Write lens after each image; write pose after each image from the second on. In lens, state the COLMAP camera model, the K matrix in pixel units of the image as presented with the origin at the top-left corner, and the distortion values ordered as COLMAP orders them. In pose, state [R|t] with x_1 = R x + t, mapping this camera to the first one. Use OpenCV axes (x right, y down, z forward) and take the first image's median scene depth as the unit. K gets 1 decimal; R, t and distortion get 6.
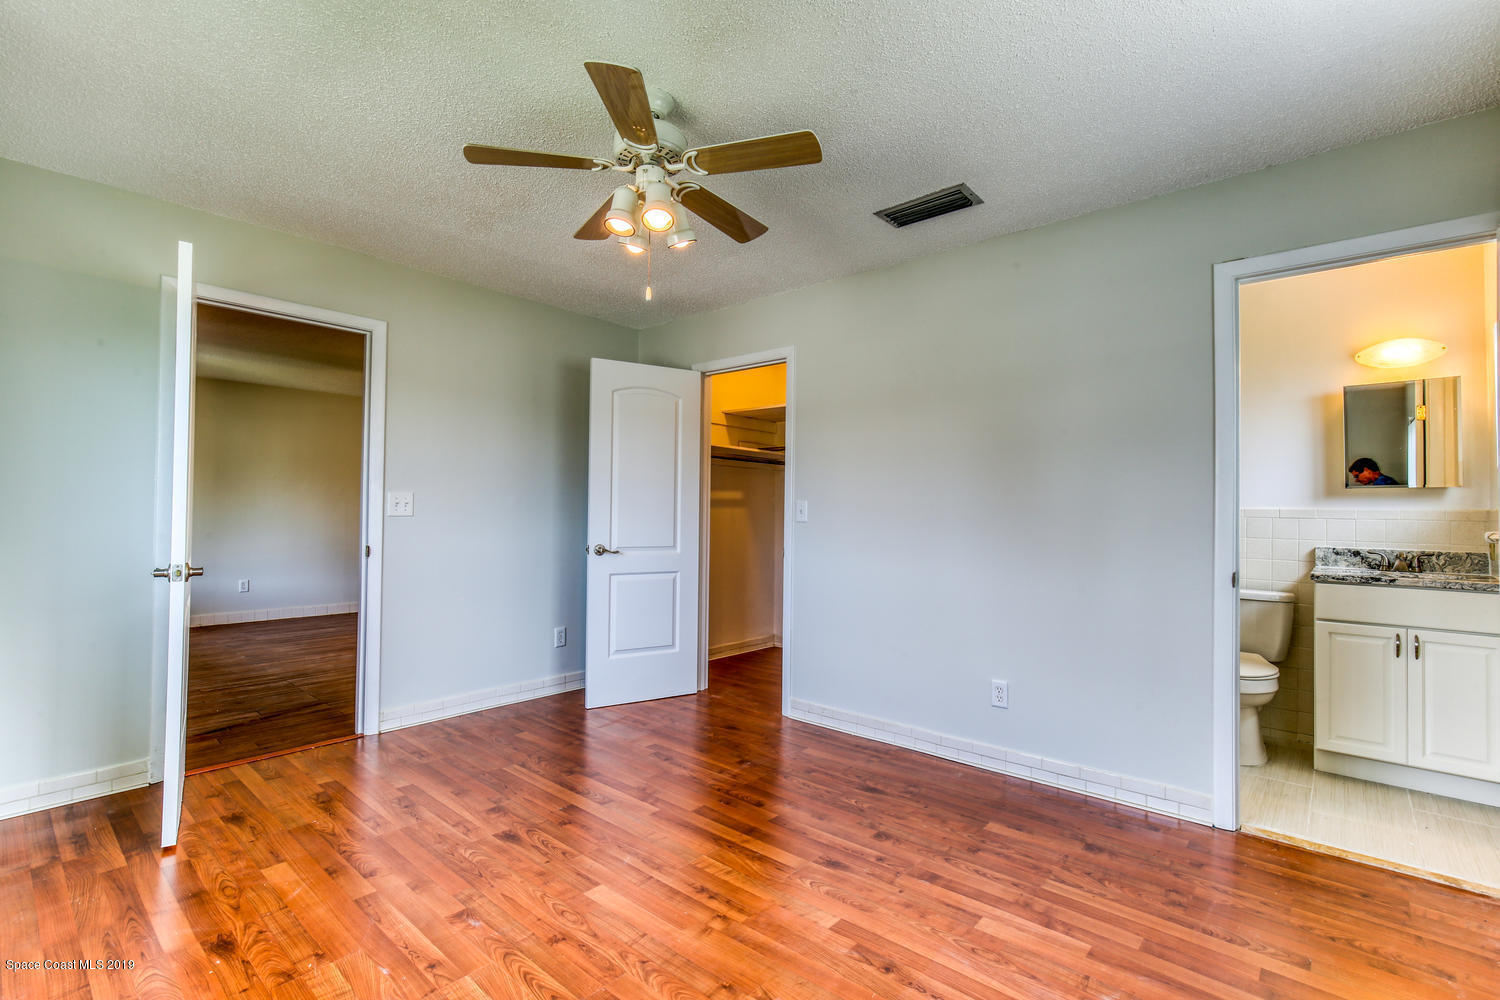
lens RADIAL K [[684.3, 0, 746.3], [0, 684.3, 497.8], [0, 0, 1]] dist [-0.011269, 0.003423]
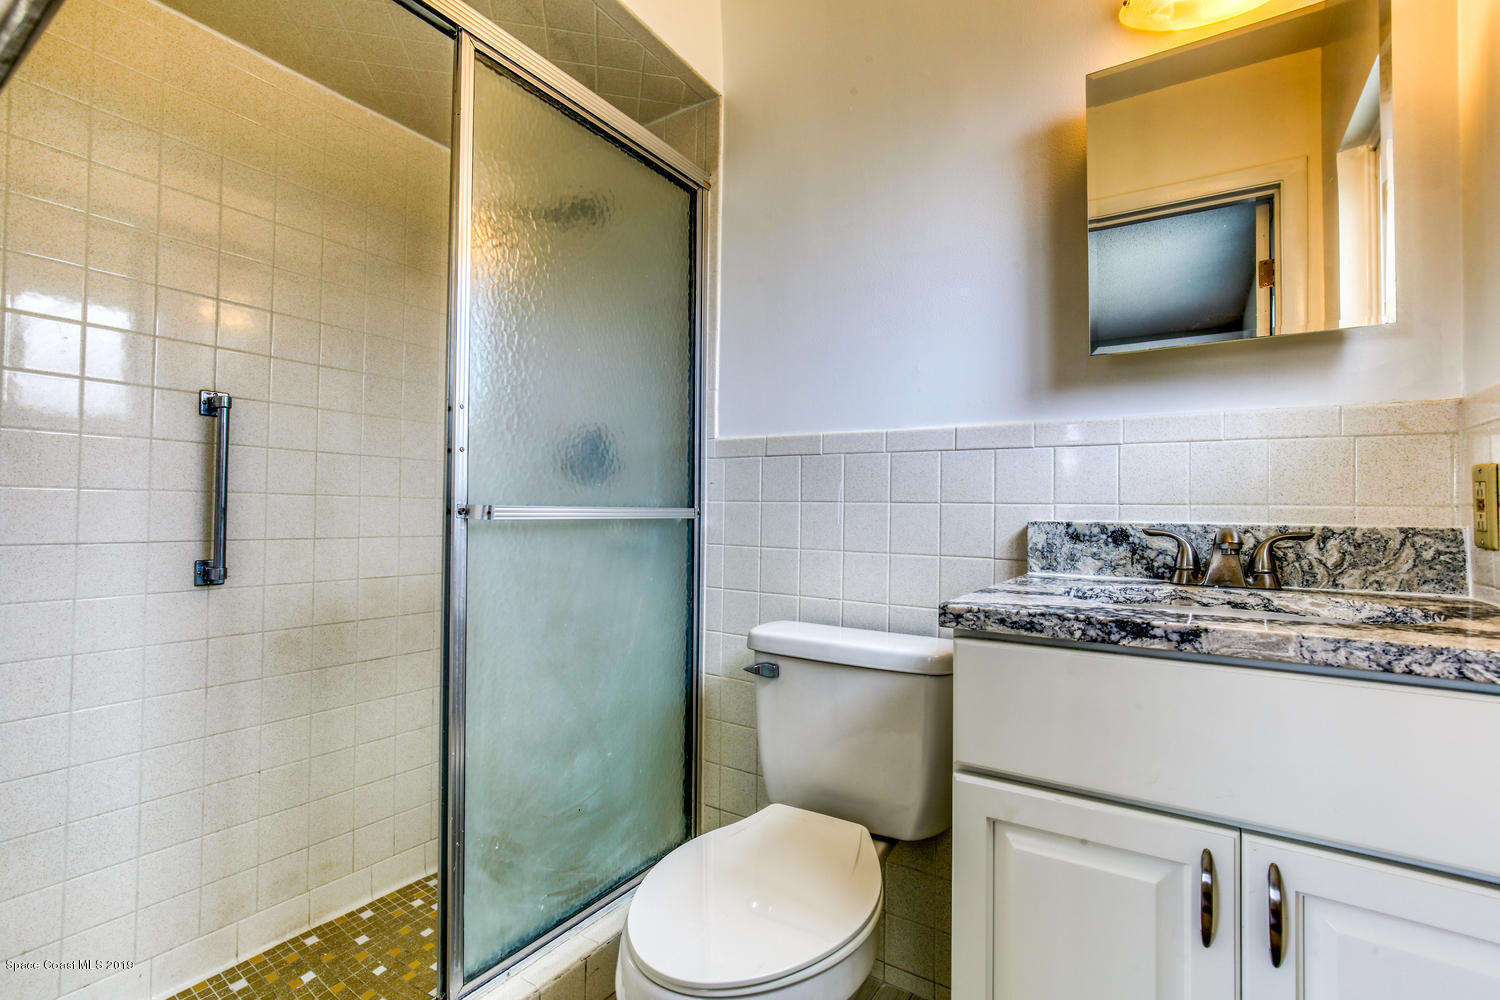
lens RADIAL K [[684.3, 0, 752.7], [0, 684.3, 502.7], [0, 0, 1]] dist [-0.011269, 0.003423]
pose [[0.988919, 0.000254, 0.148456, 0.709008], [-0.001086, 0.999984, 0.005522, 0.067830], [-0.148453, -0.005622, 0.988904, 0.729187]]
